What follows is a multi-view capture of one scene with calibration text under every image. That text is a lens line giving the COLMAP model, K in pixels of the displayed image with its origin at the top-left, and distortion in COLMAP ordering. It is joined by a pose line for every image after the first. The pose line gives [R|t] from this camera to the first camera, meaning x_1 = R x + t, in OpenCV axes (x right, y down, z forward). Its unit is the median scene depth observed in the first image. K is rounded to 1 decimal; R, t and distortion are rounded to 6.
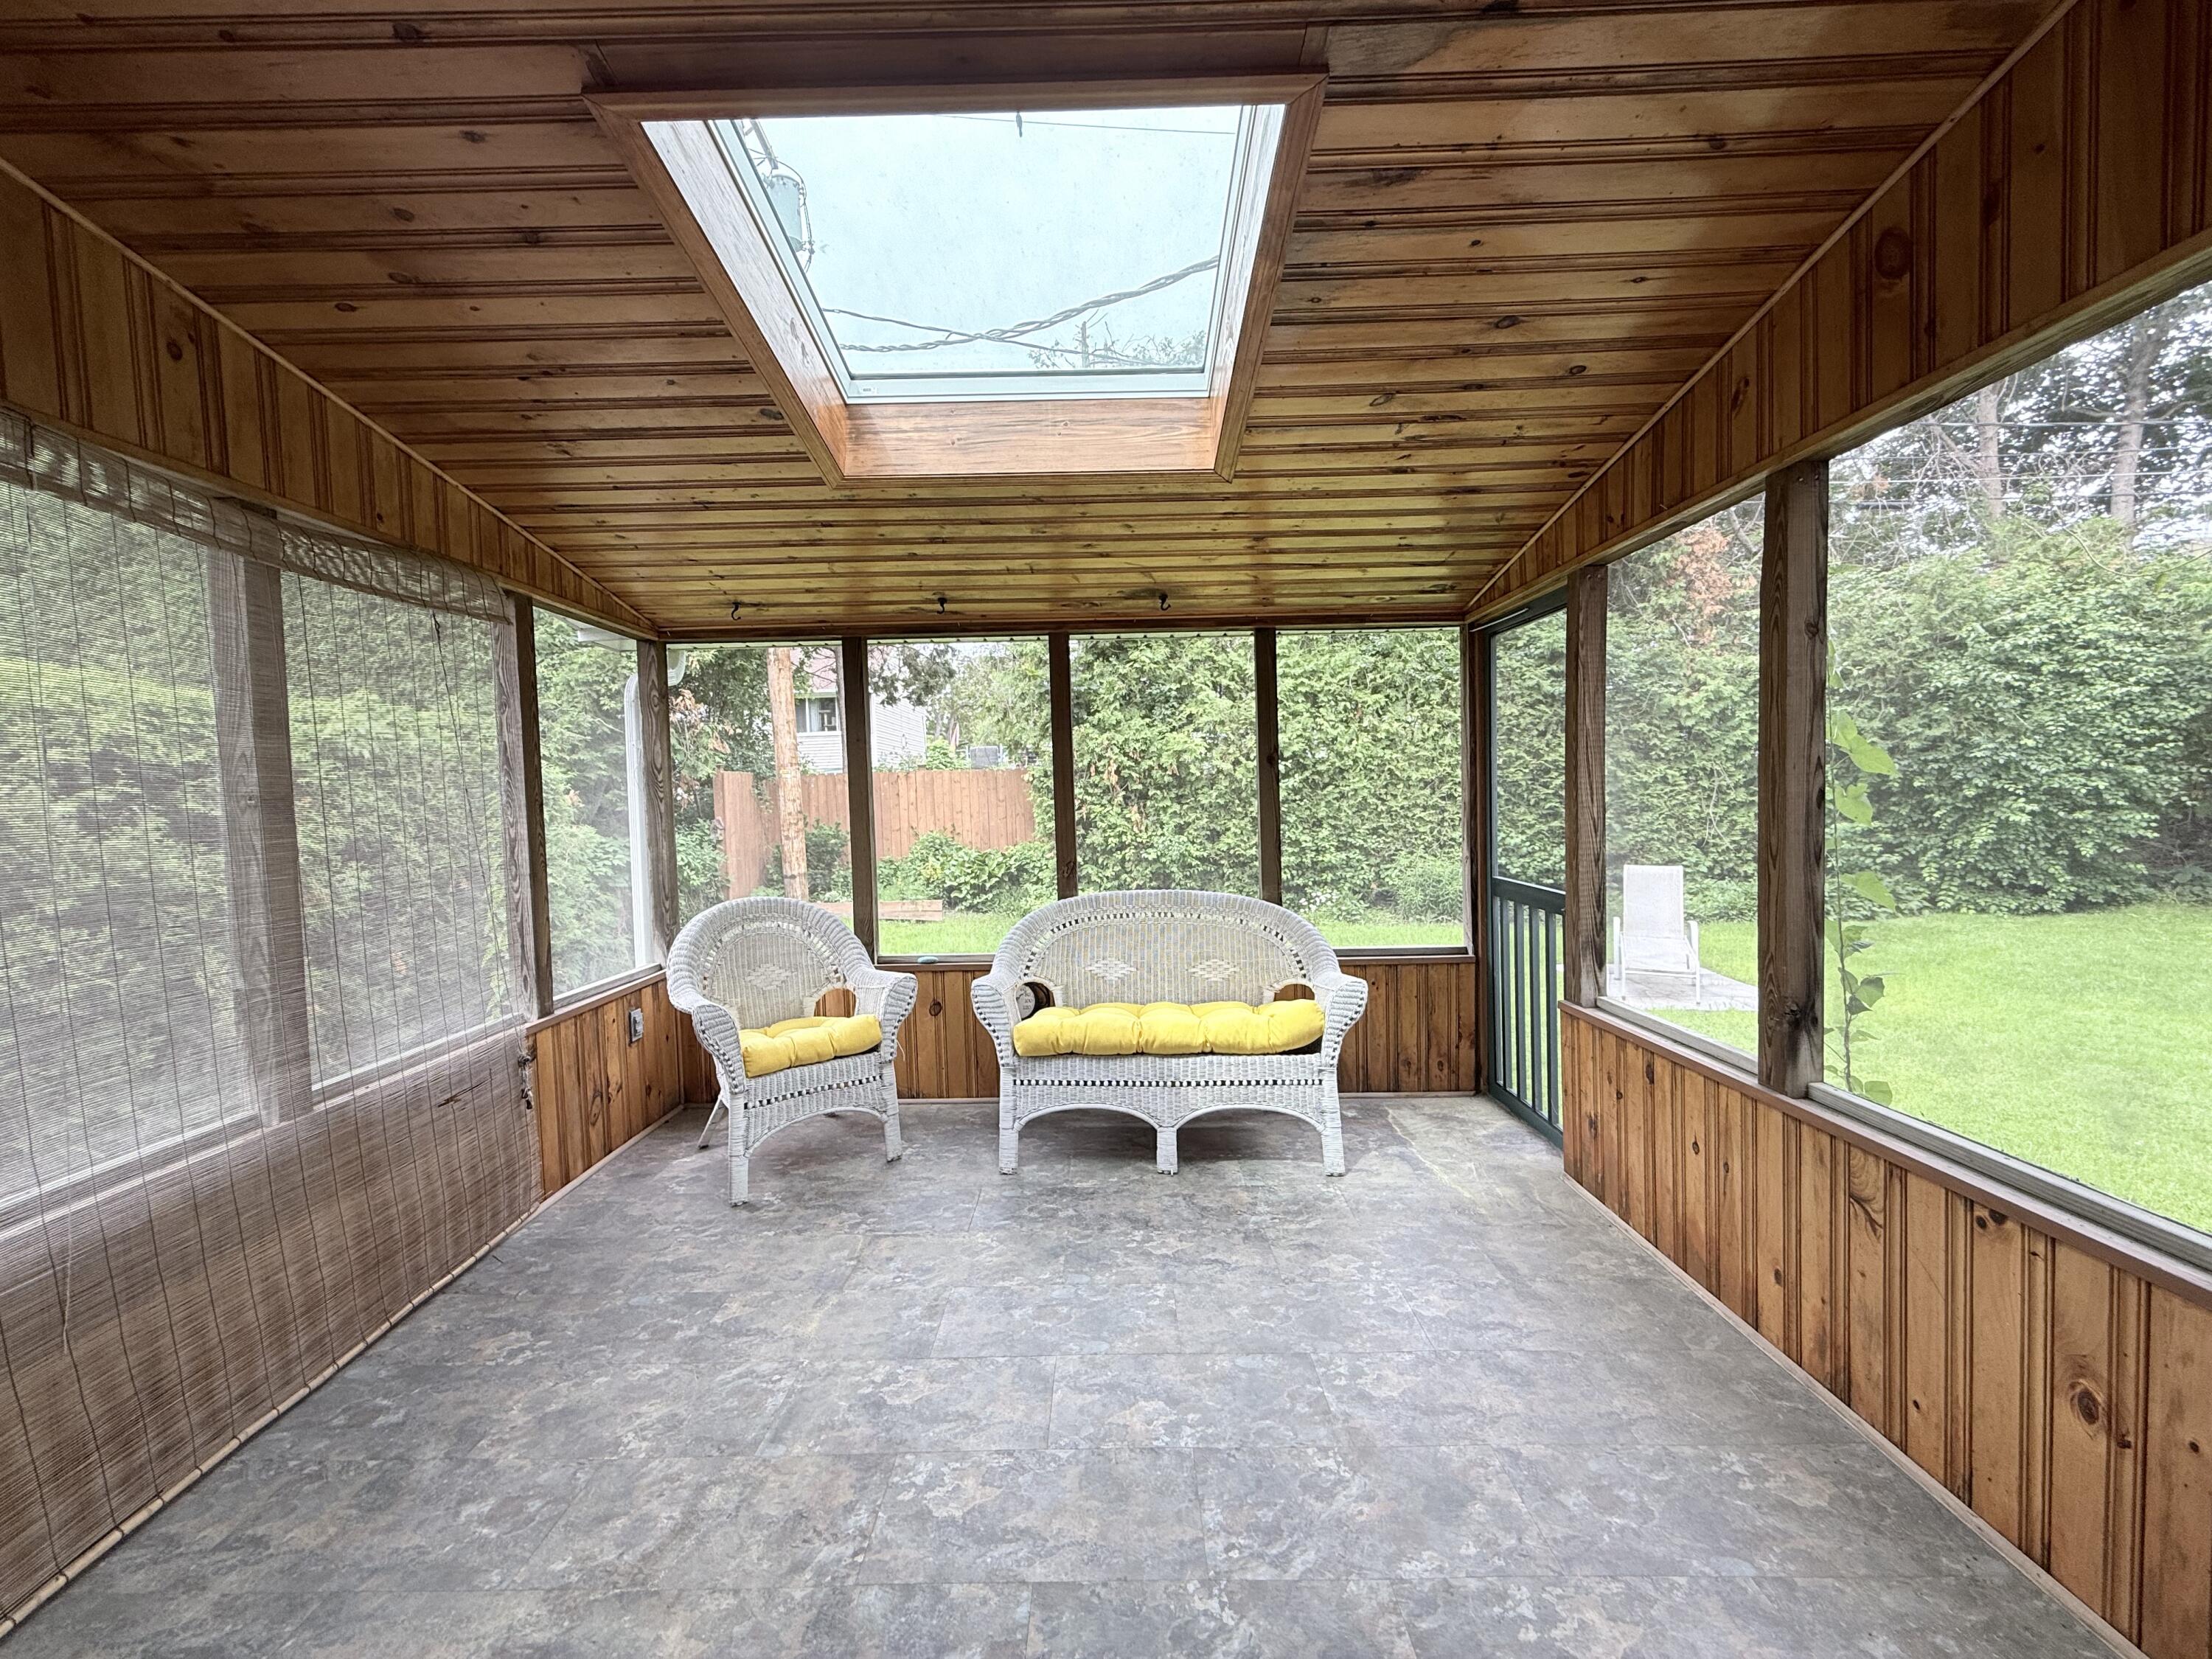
lens RADIAL K [[880.1, 0, 1102.4], [0, 880.1, 832.9], [0, 0, 1]] dist [0.000124, 0.000453]
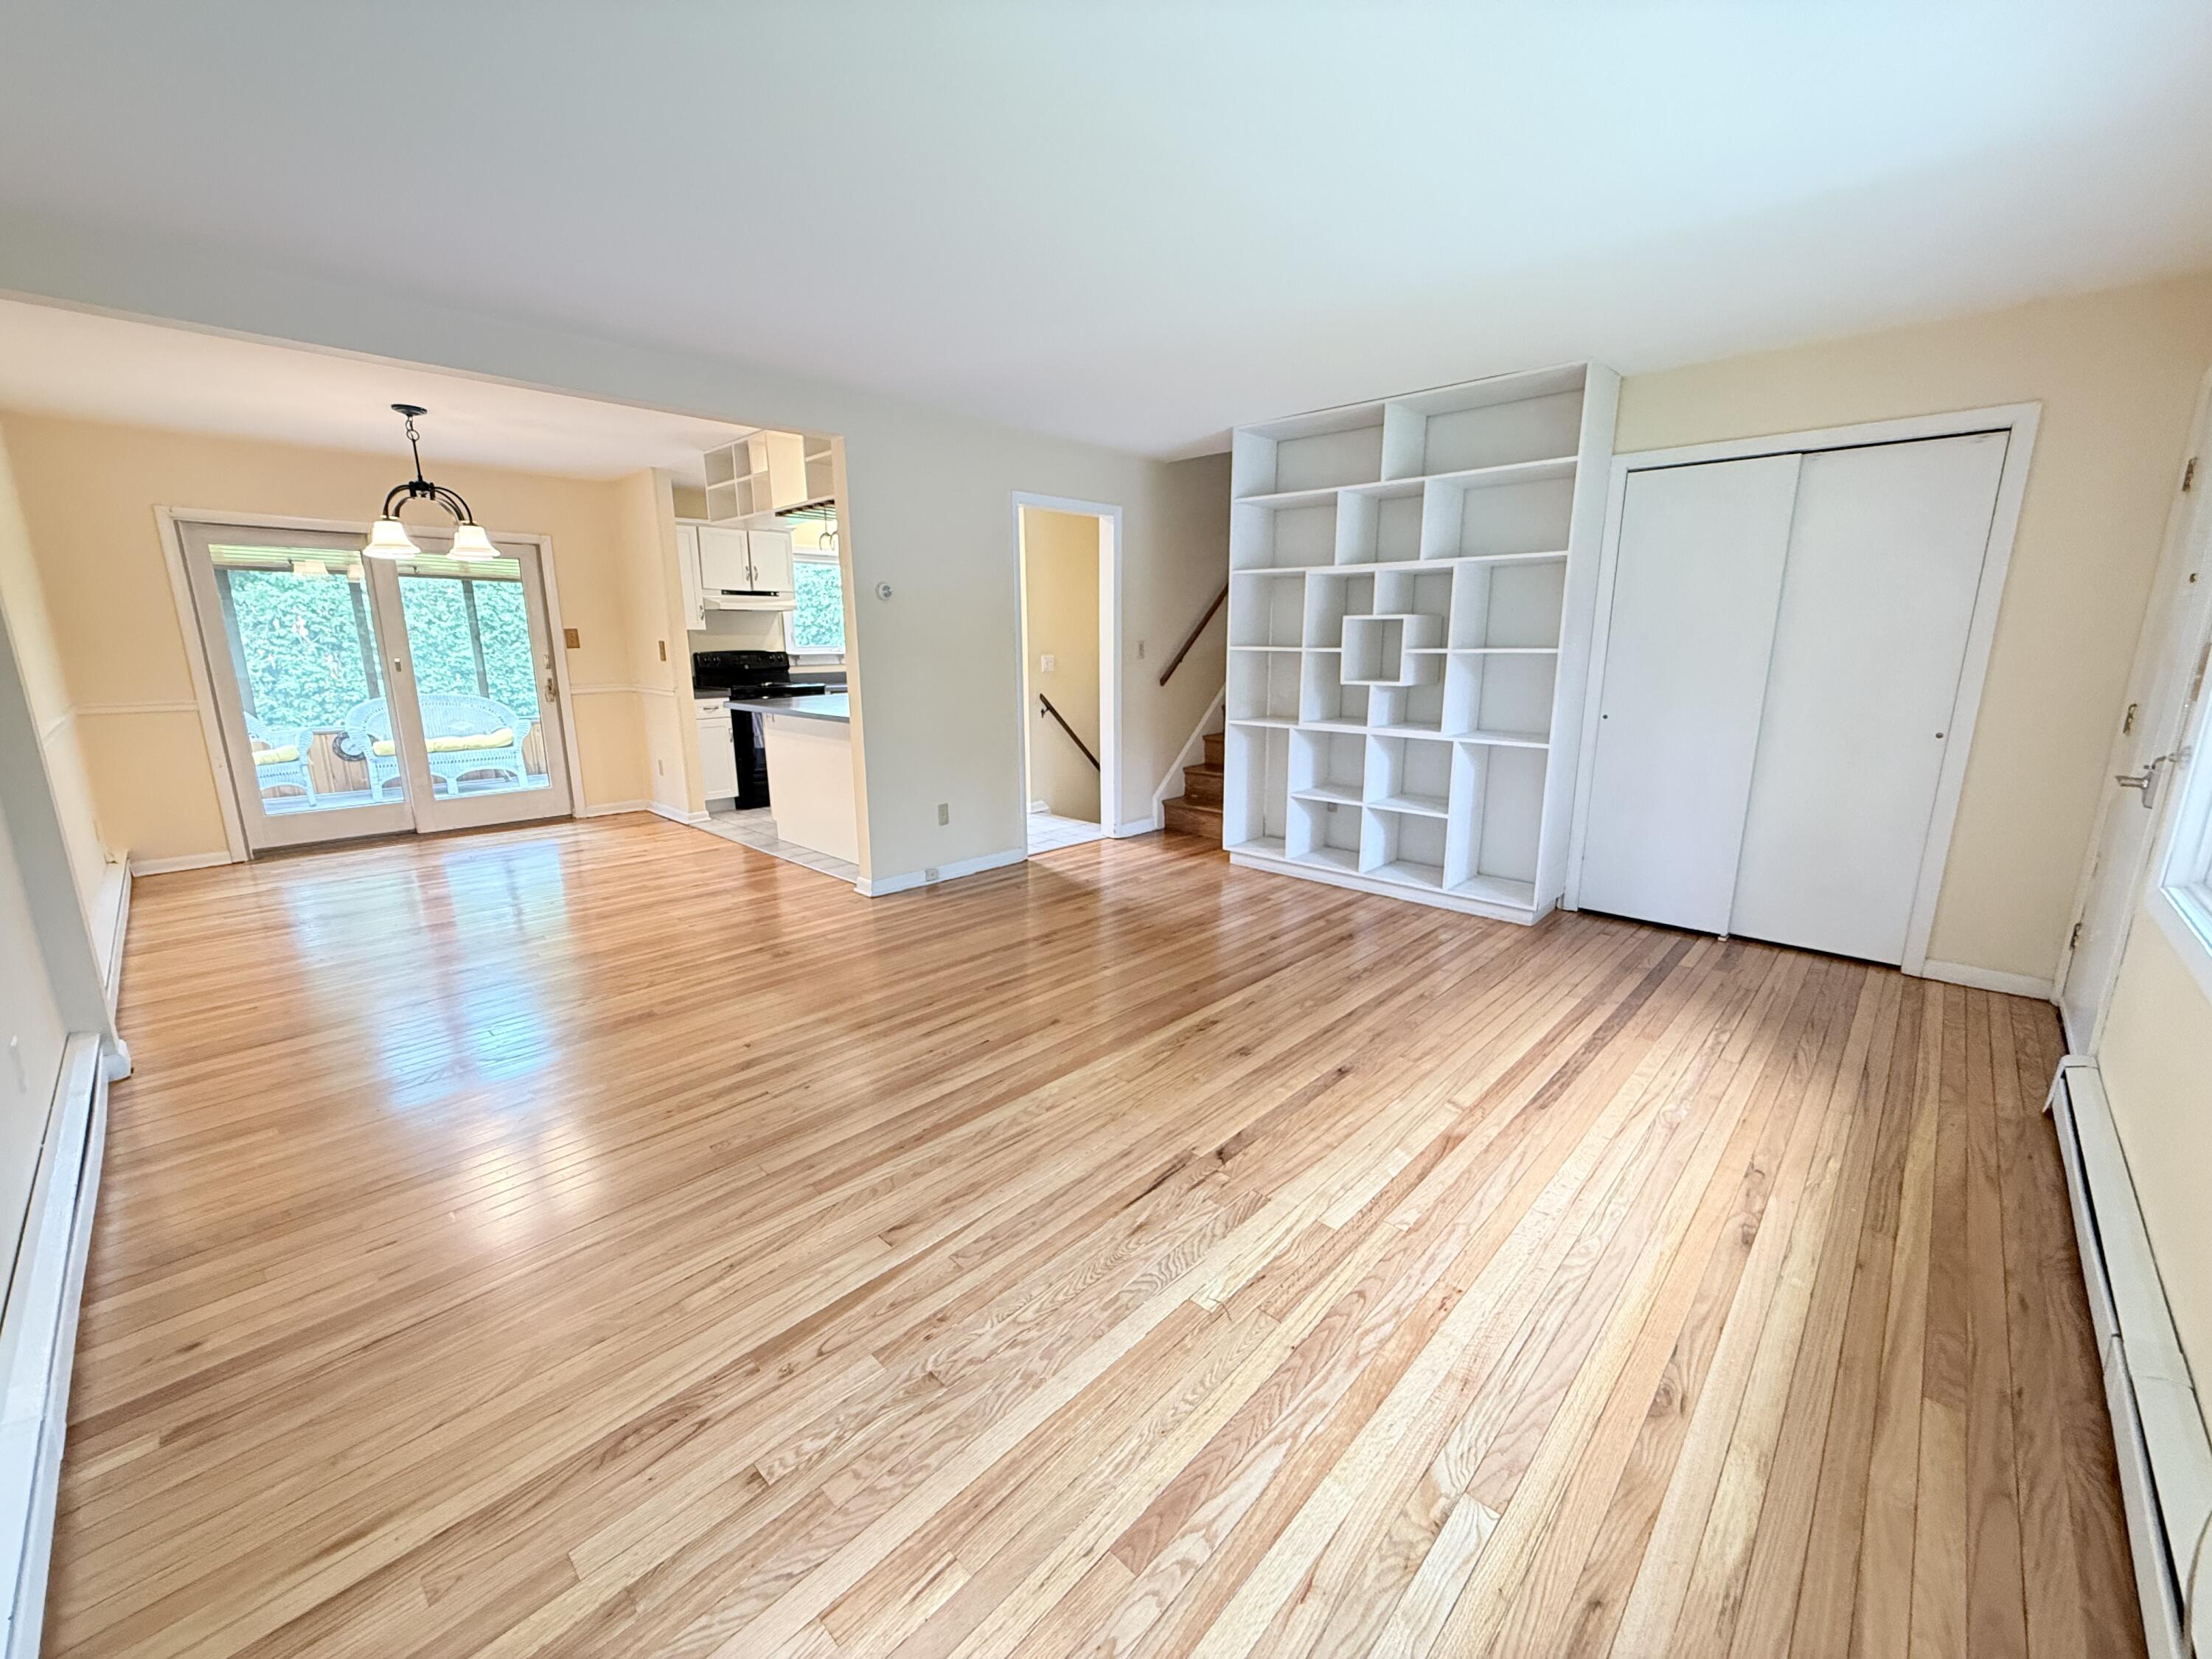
lens RADIAL K [[880.1, 0, 1100.5], [0, 880.1, 830.2], [0, 0, 1]] dist [0.000124, 0.000453]
pose [[0.683911, -0.130094, 0.717873, -0.161385], [0.013223, 0.986022, 0.166091, 0.021281], [-0.729446, -0.104099, 0.676071, -0.706373]]
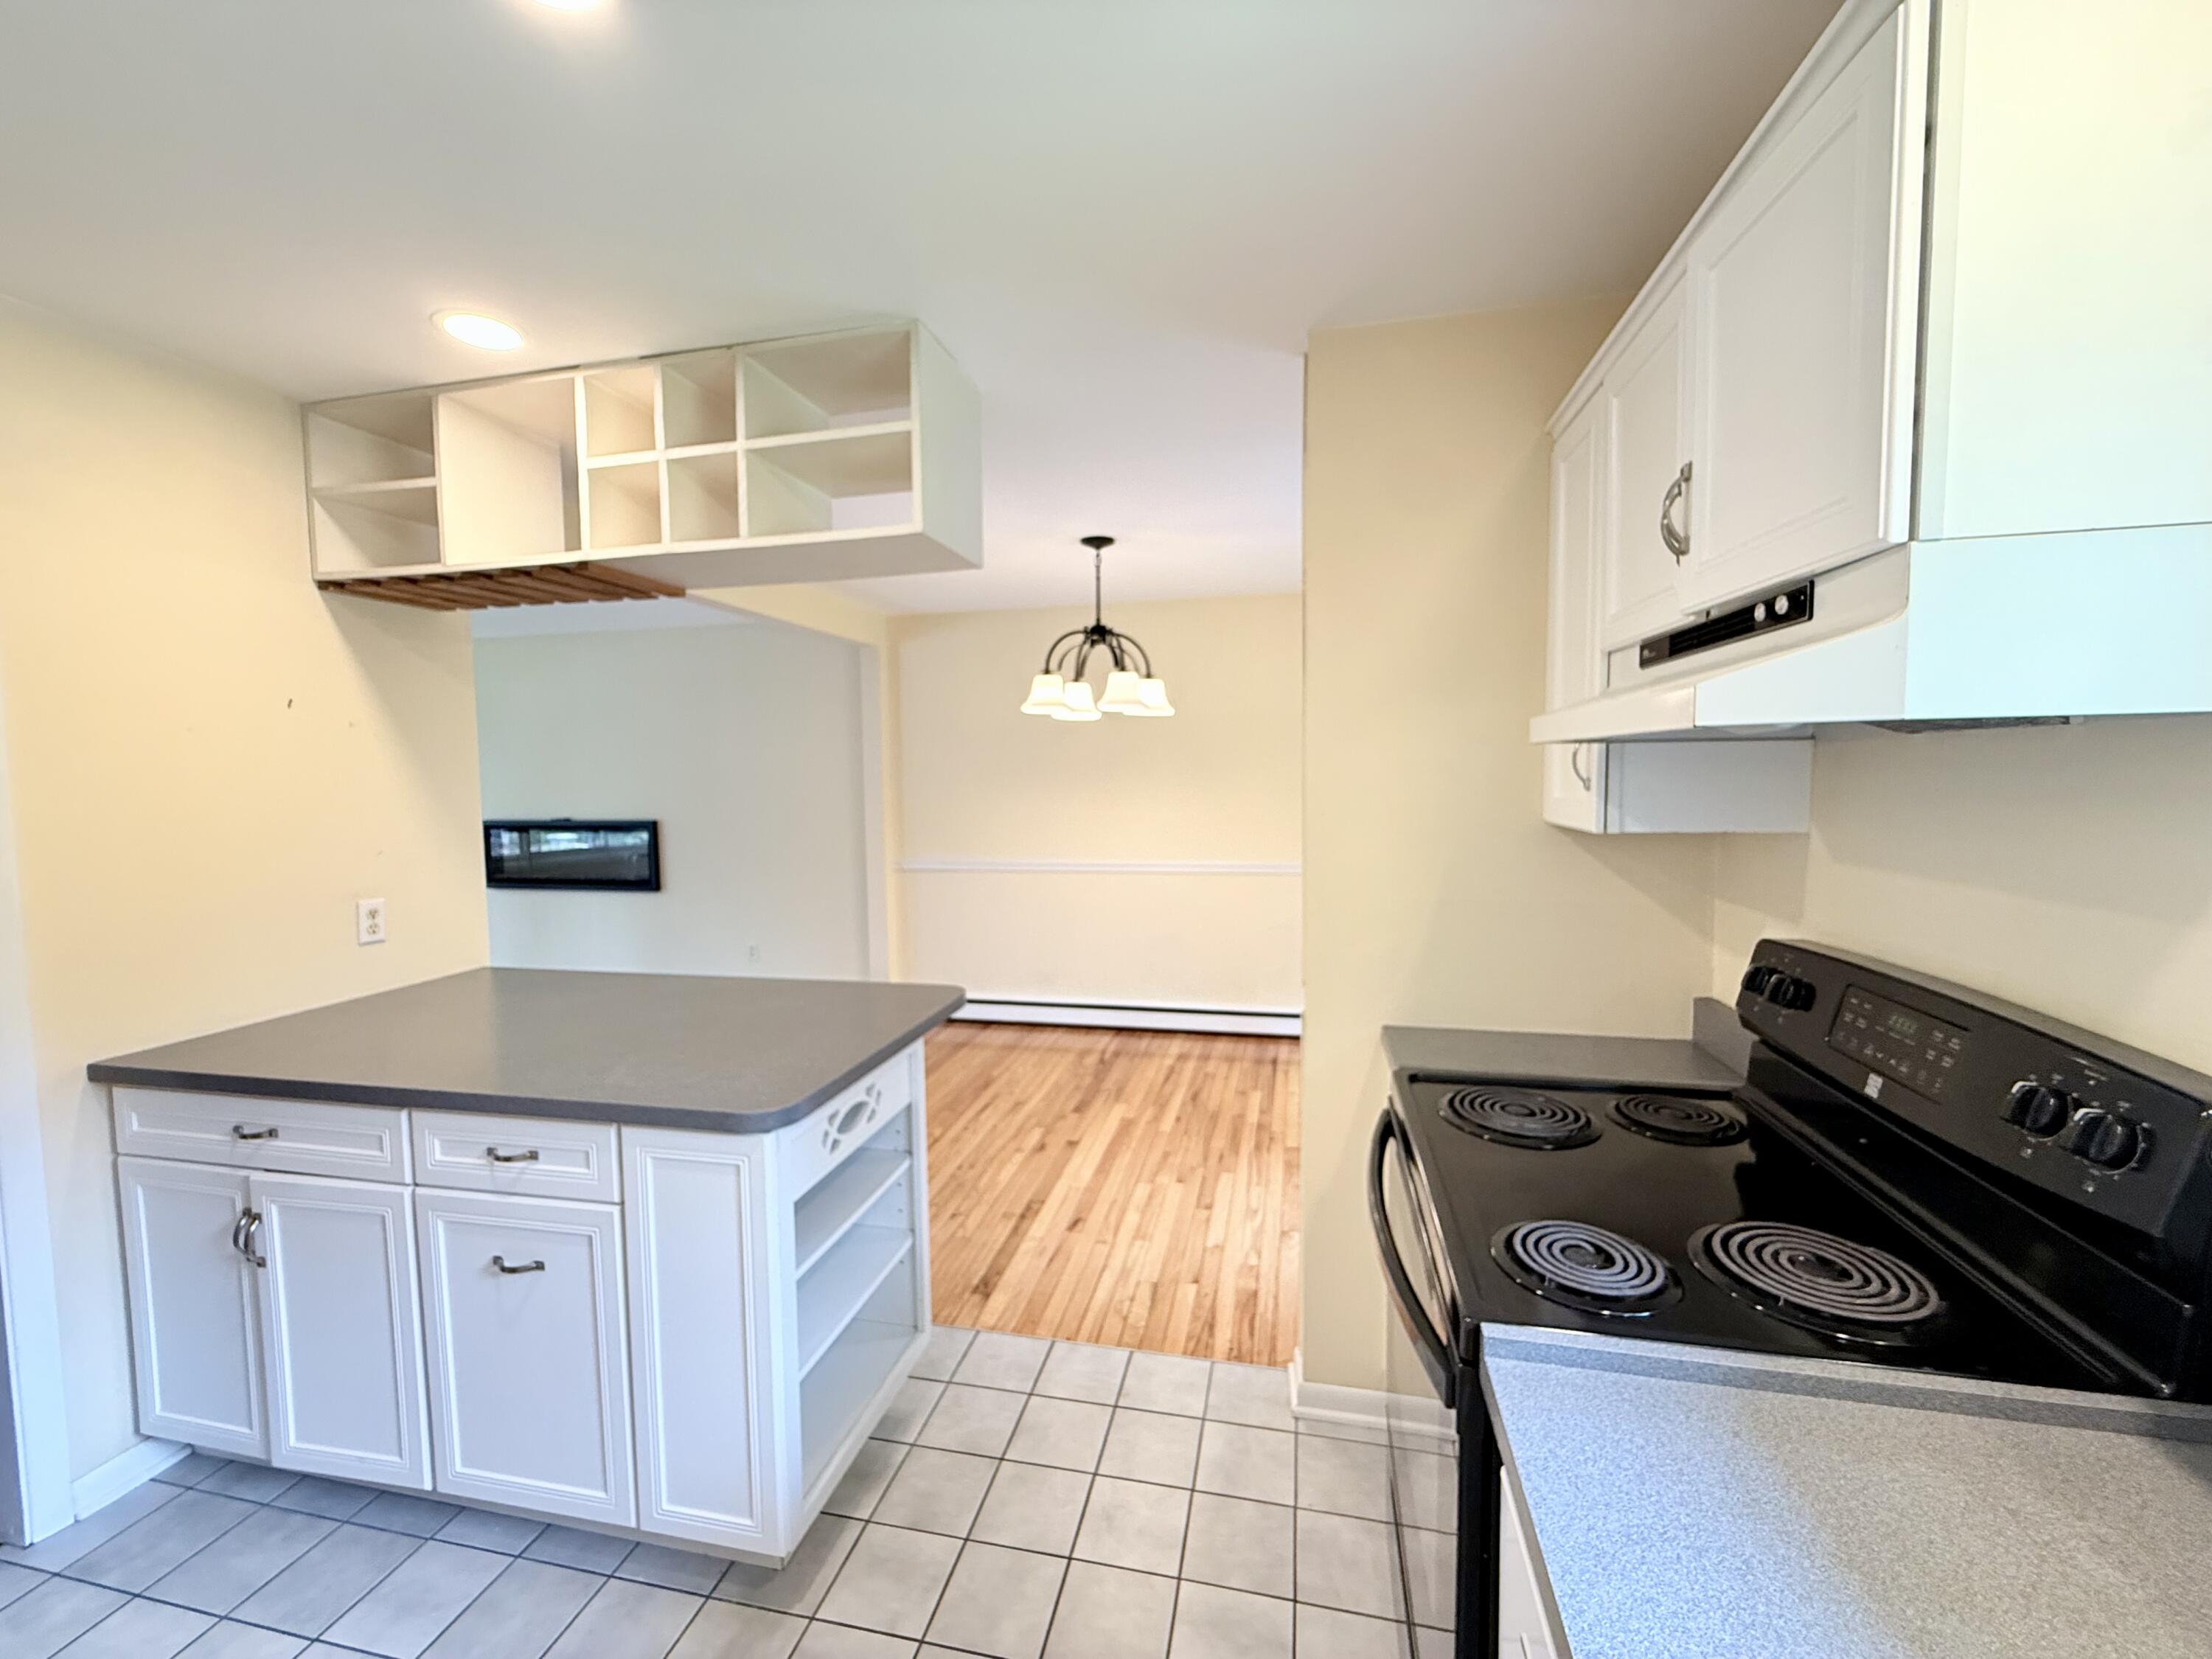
lens RADIAL K [[880.1, 0, 1107.0], [0, 880.1, 831.7], [0, 0, 1]] dist [0.000124, 0.000453]
pose [[-0.203818, 0.097823, -0.974109, 0.295081], [-0.023501, 0.994220, 0.104760, -0.035210], [0.978727, 0.044244, -0.200341, -0.075464]]
